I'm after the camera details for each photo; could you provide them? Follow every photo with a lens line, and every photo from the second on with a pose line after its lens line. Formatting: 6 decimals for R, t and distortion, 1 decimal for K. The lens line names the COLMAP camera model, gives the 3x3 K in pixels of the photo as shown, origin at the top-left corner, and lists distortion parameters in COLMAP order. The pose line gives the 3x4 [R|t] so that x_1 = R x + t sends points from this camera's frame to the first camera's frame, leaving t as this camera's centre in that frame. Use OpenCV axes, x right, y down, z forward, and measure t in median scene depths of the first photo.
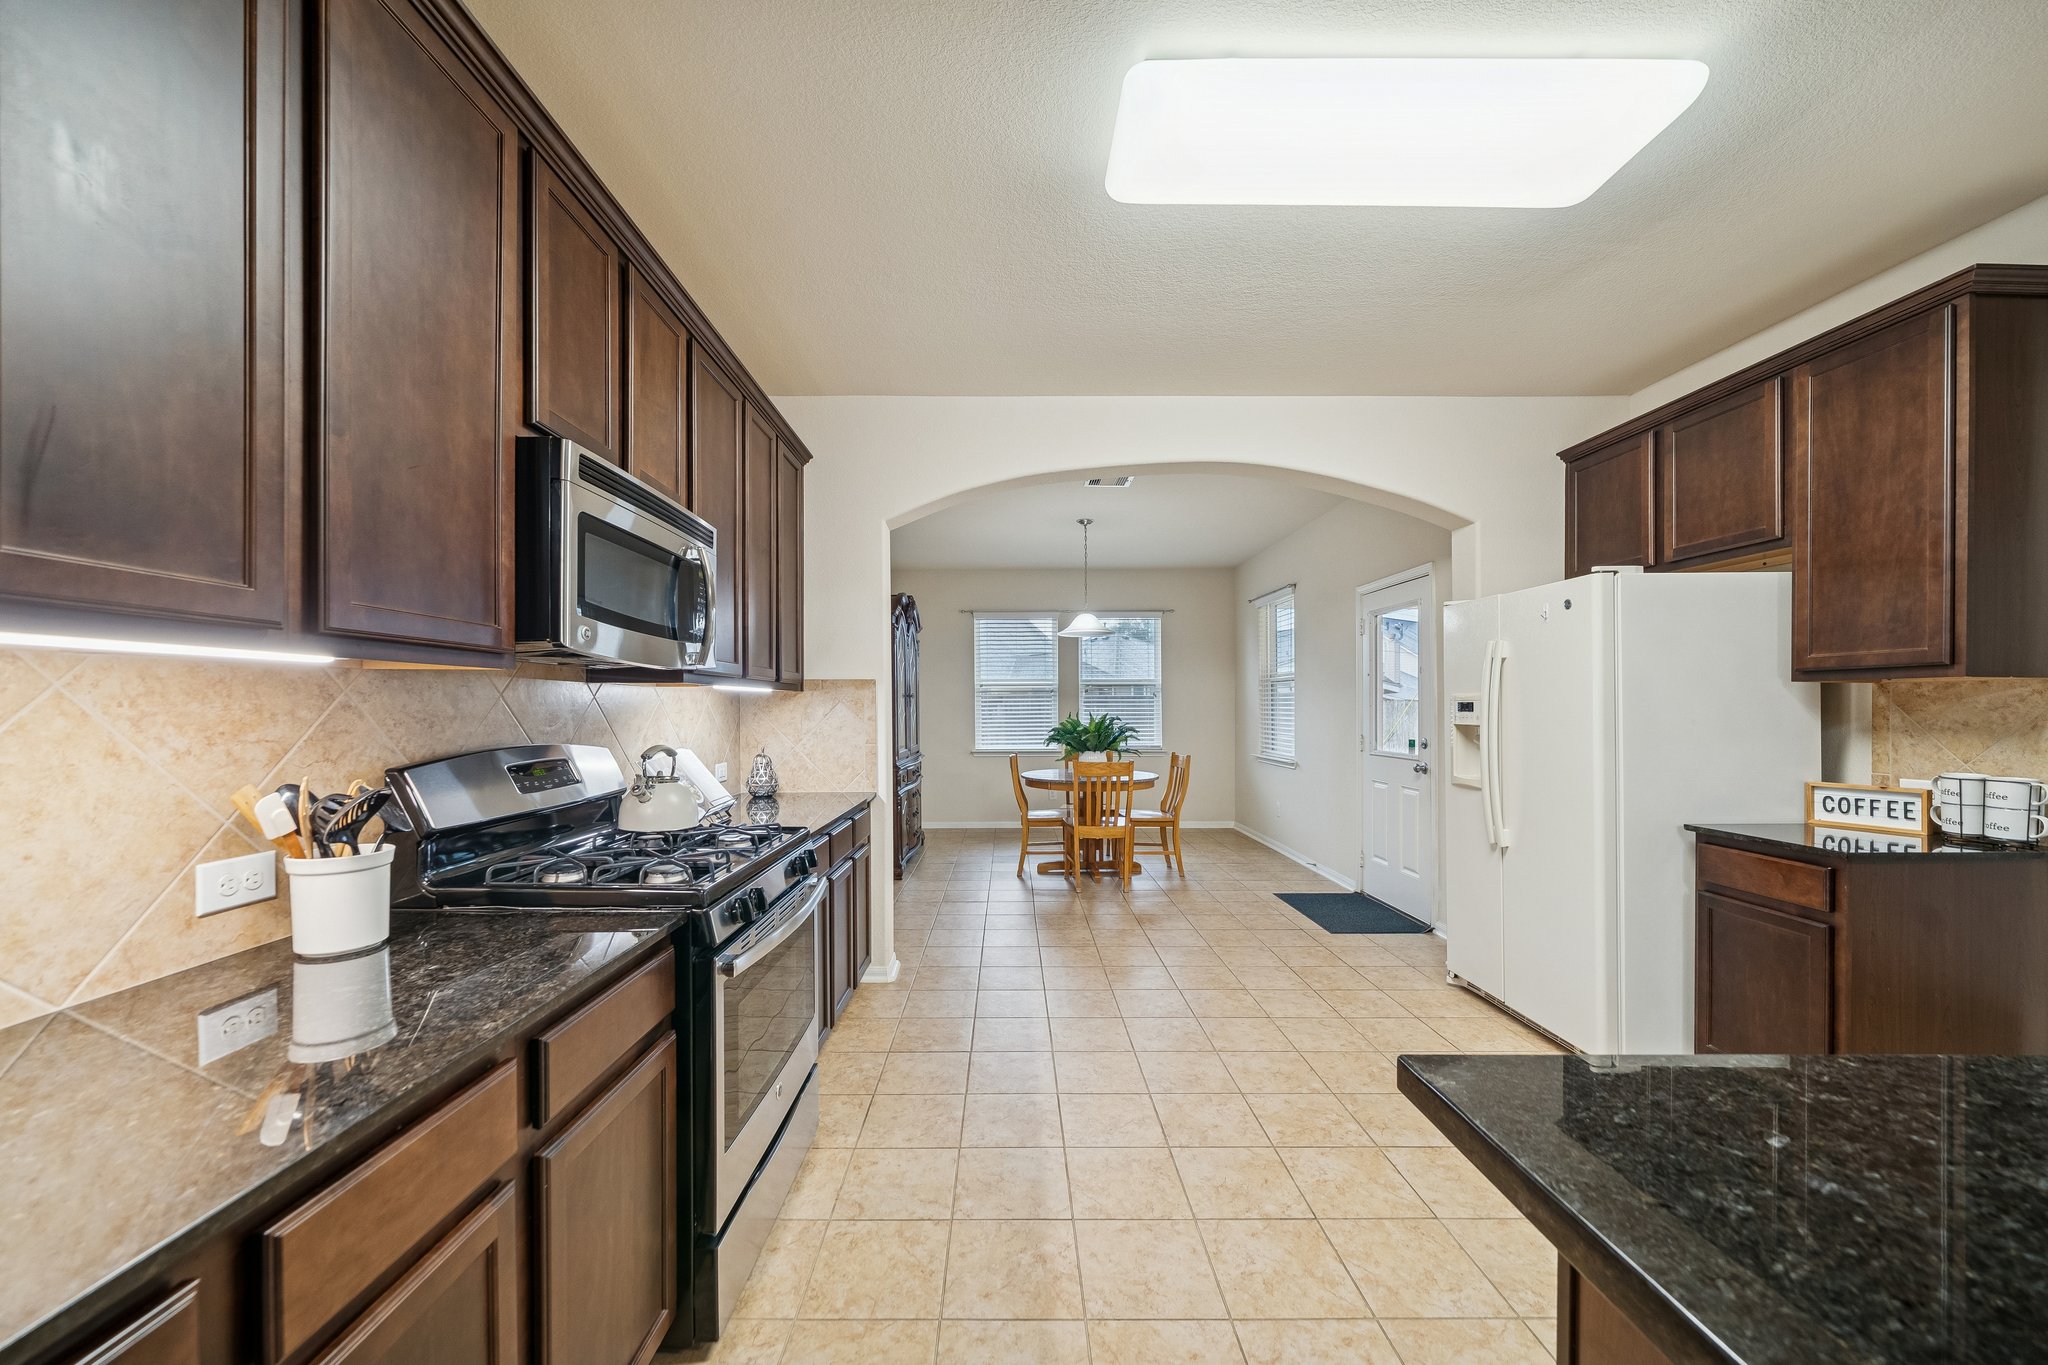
lens RADIAL K [[757.9, 0, 1014.4], [0, 757.9, 703.3], [0, 0, 1]] dist [-0.000627, -0.000004]
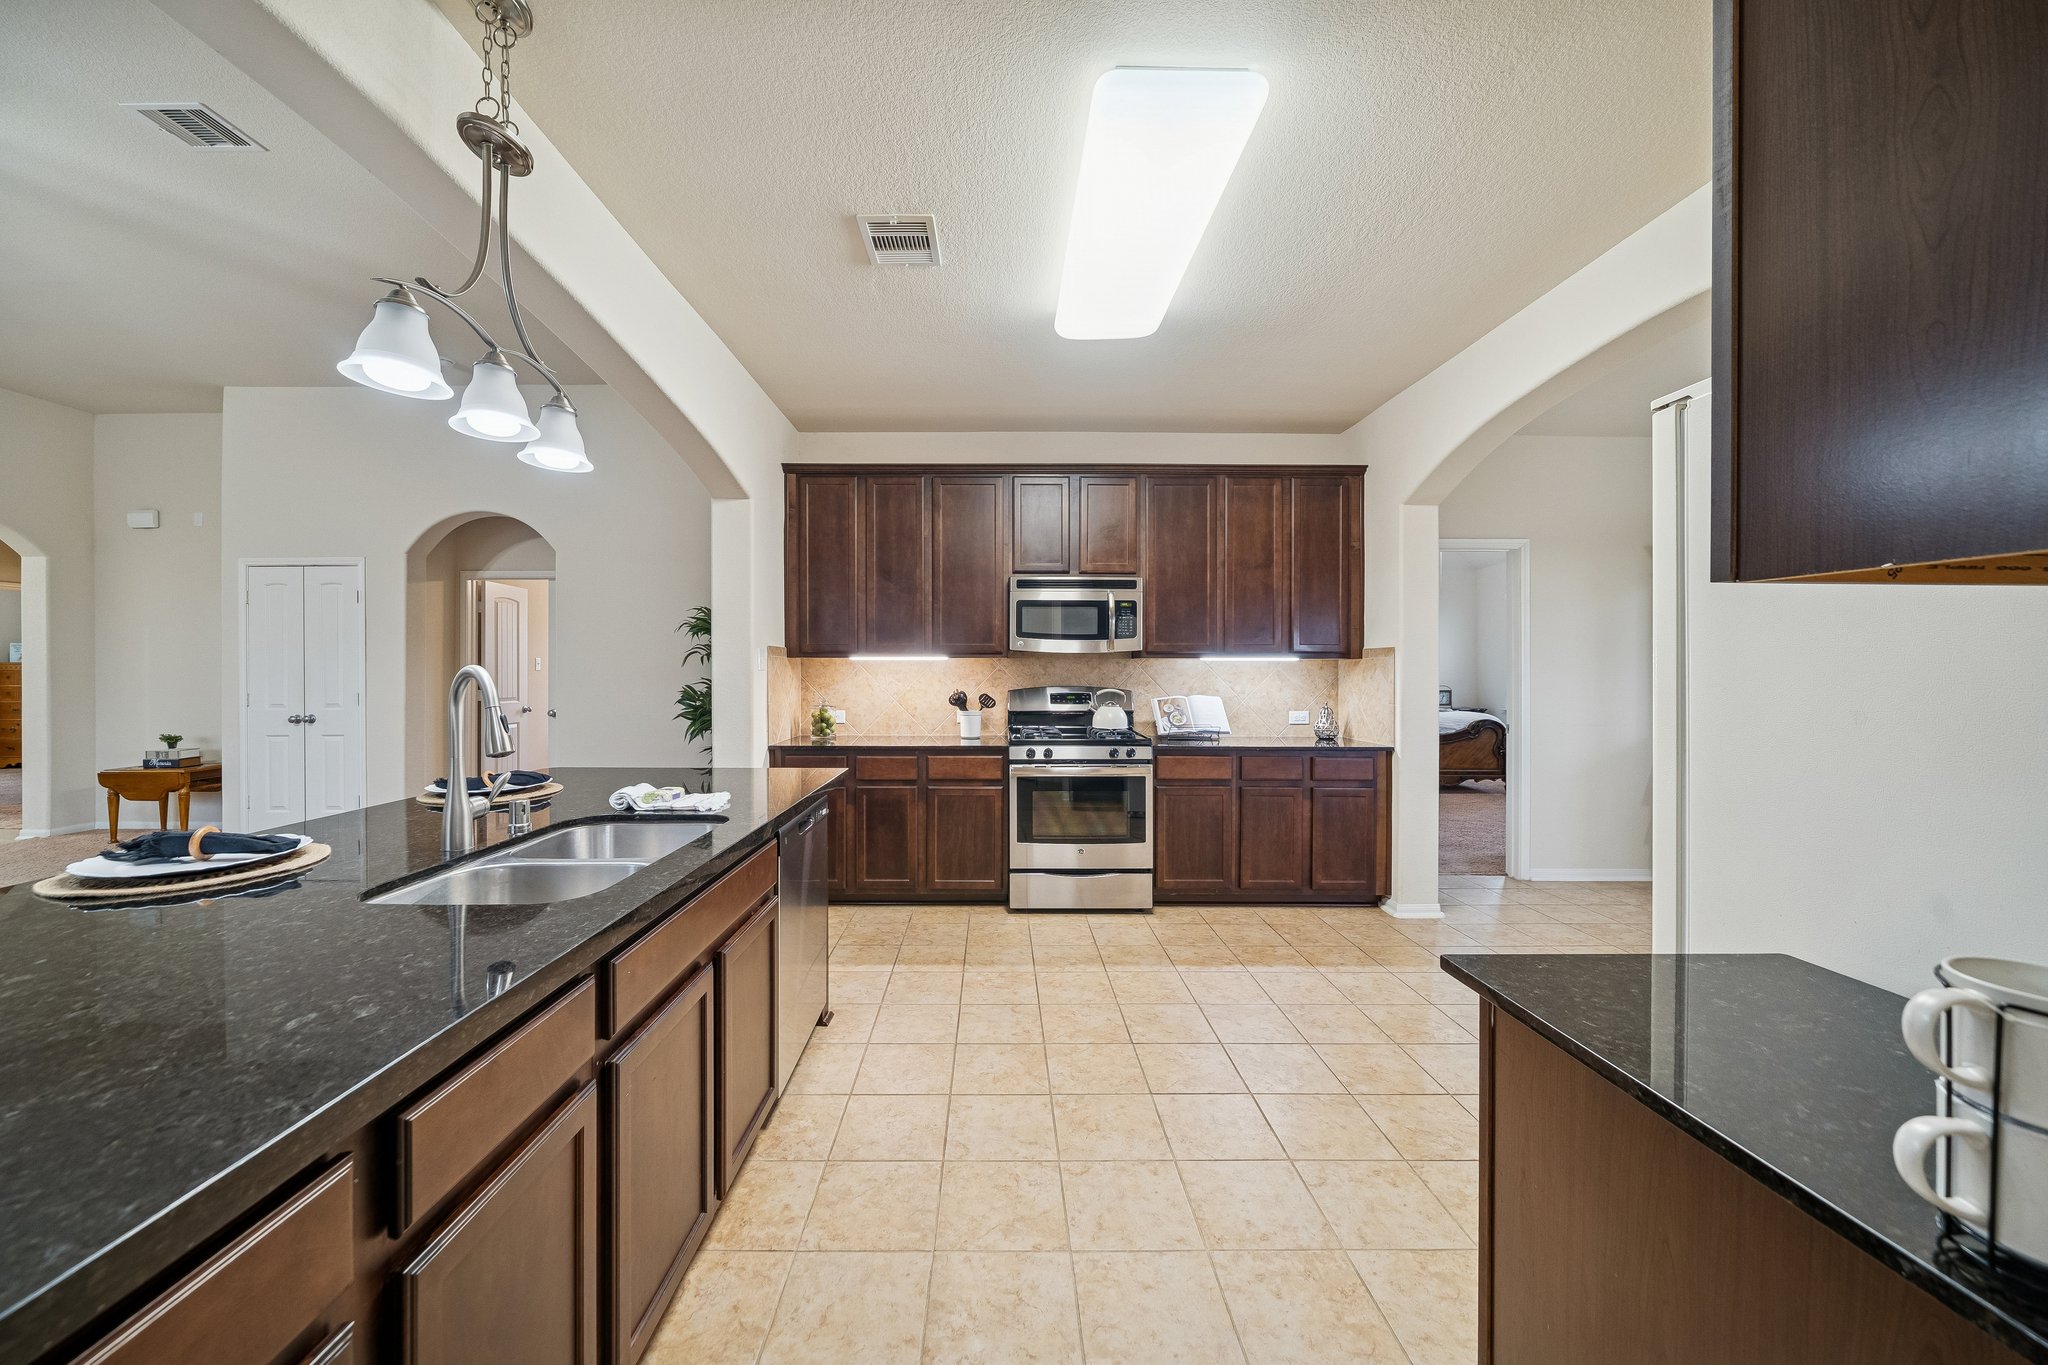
lens RADIAL K [[743.6, 0, 996.6], [0, 743.6, 707.6], [0, 0, 1]] dist [-0.002893, 0.000097]
pose [[-0.002040, 0.054086, -0.998534, 1.259640], [0.000379, 0.998536, 0.054085, -0.005662], [0.999998, -0.000268, -0.002058, 0.550578]]
